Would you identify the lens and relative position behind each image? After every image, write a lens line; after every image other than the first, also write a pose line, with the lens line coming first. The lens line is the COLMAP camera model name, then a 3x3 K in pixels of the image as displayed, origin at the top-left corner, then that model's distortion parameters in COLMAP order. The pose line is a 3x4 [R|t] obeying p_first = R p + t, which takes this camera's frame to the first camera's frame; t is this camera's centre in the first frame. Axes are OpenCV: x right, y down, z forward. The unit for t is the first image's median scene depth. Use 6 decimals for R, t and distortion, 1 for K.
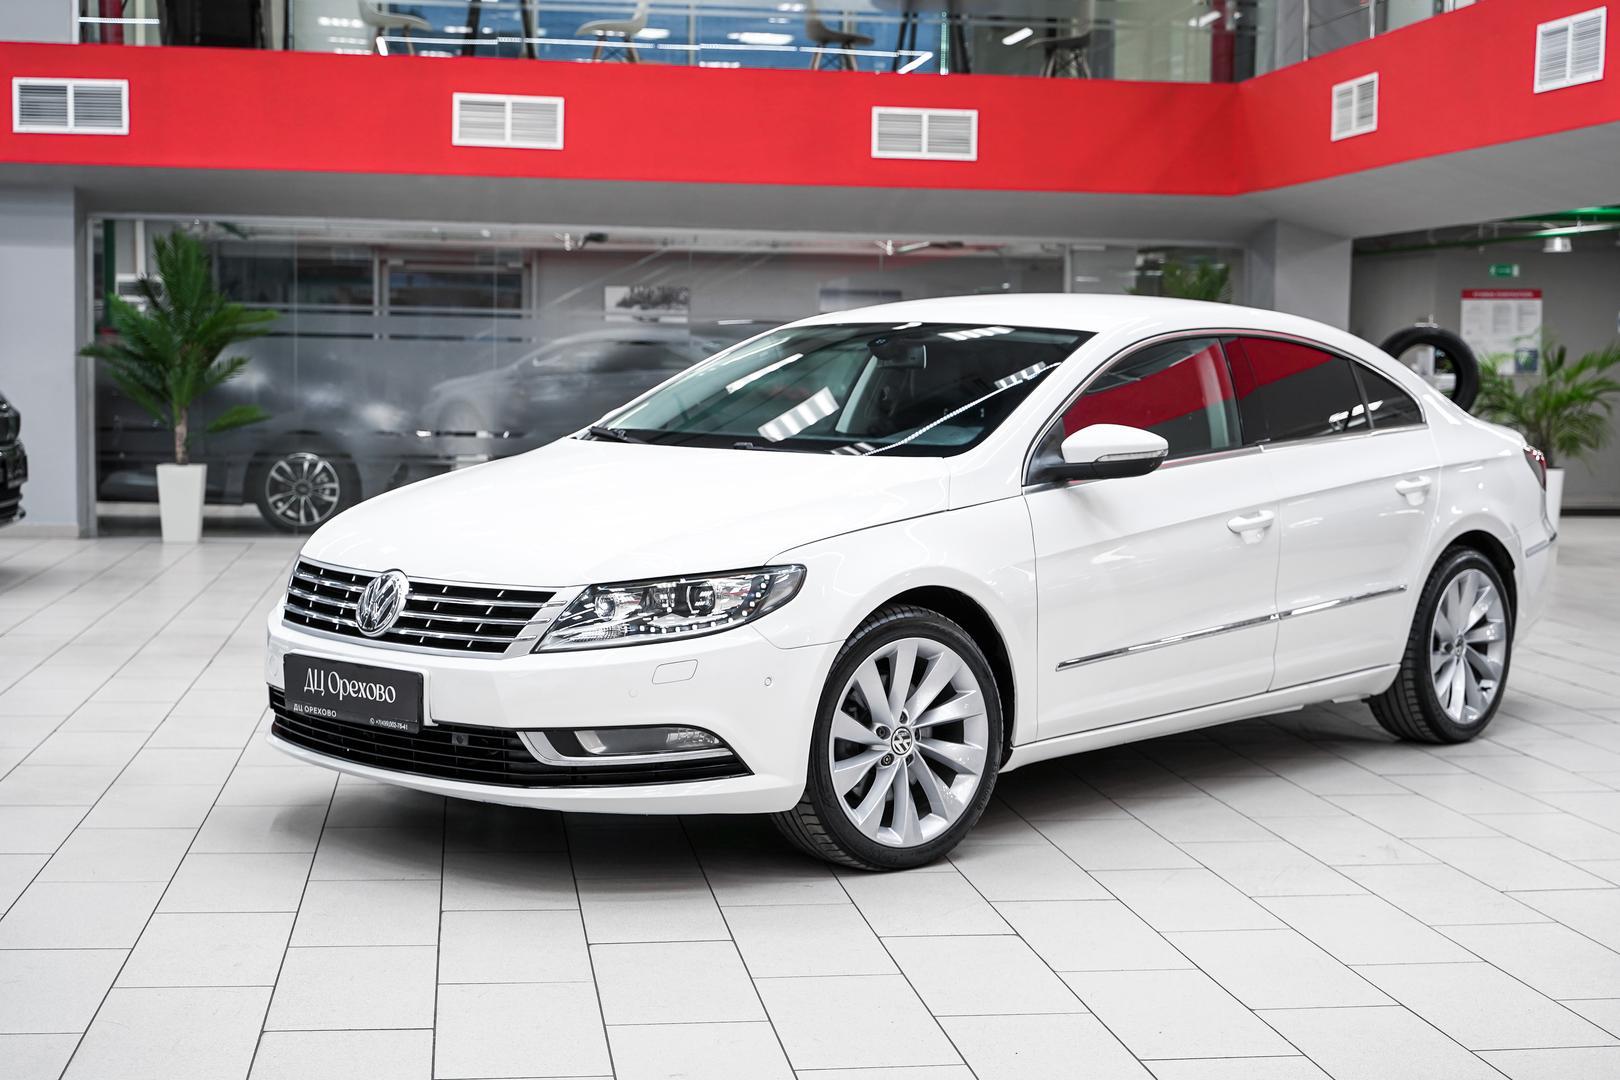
lens RADIAL K [[2326.2, 0, 807.9], [0, 2326.2, 496.8], [0, 0, 1]] dist [-0.022723, -0.044174]
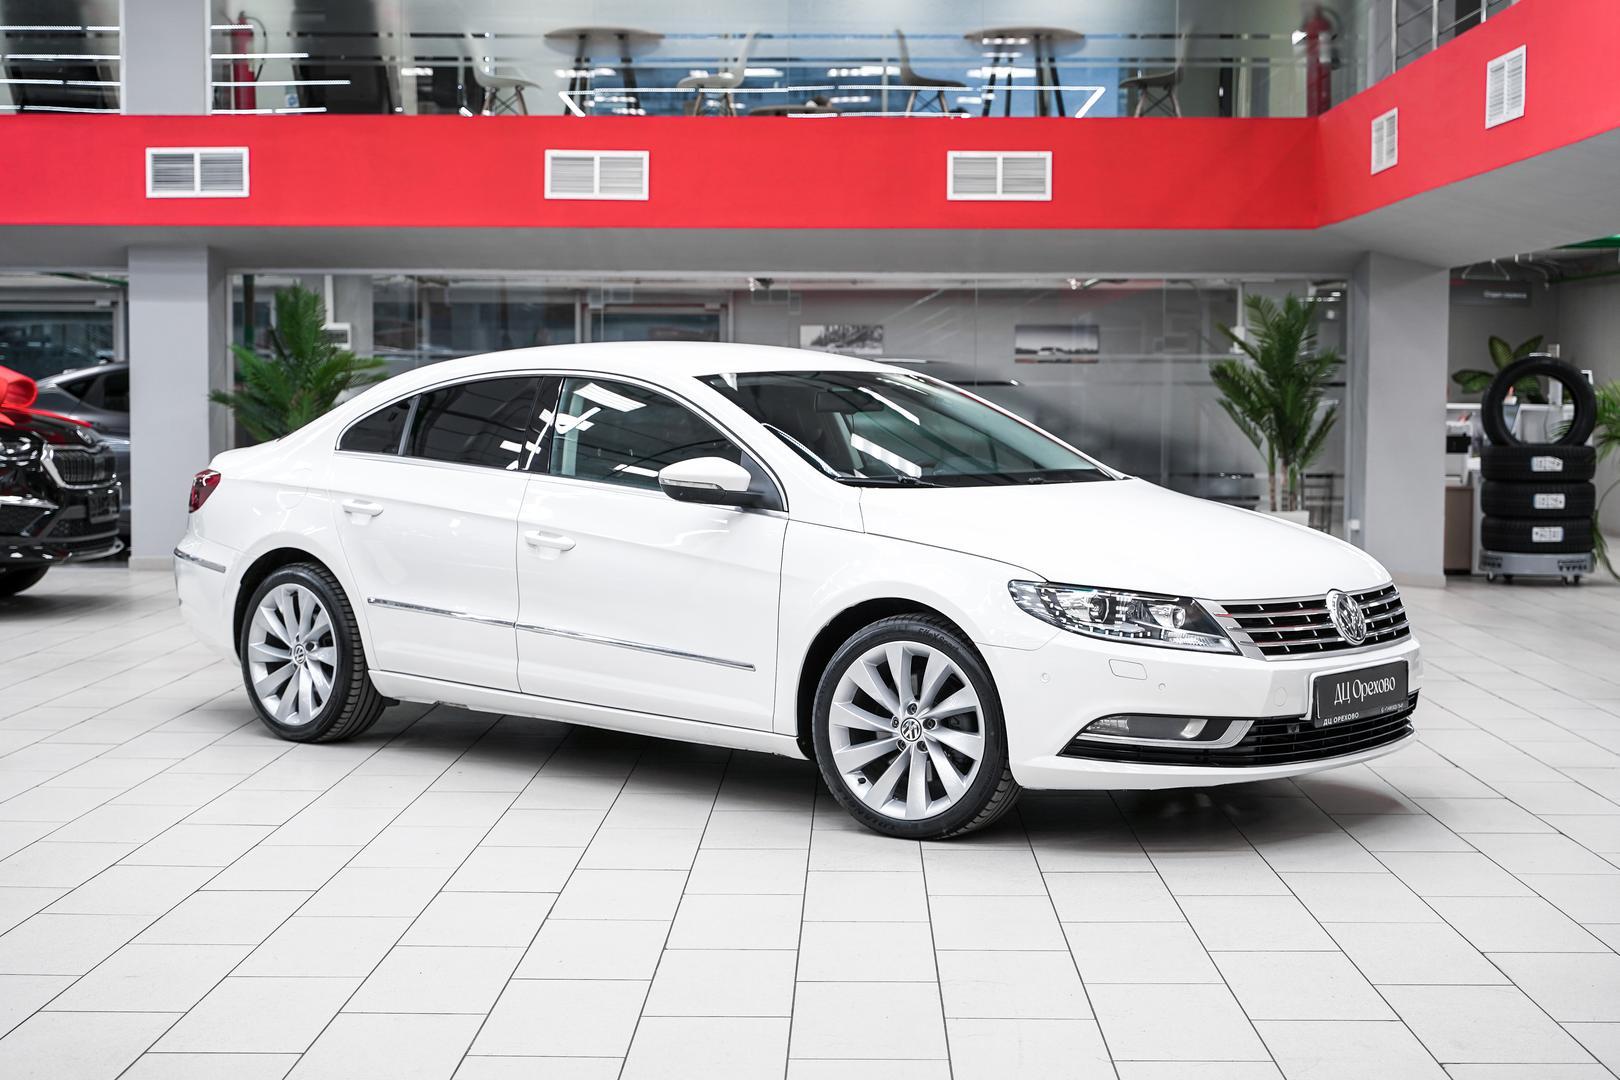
lens RADIAL K [[2470.4, 0, 803.2], [0, 2470.4, 514.9], [0, 0, 1]] dist [-0.030189, -0.071737]
pose [[0.986551, -0.004043, -0.163403, 0.146810], [0.002184, 0.999931, -0.011557, 0.006327], [0.163438, 0.011044, 0.986492, -0.091405]]
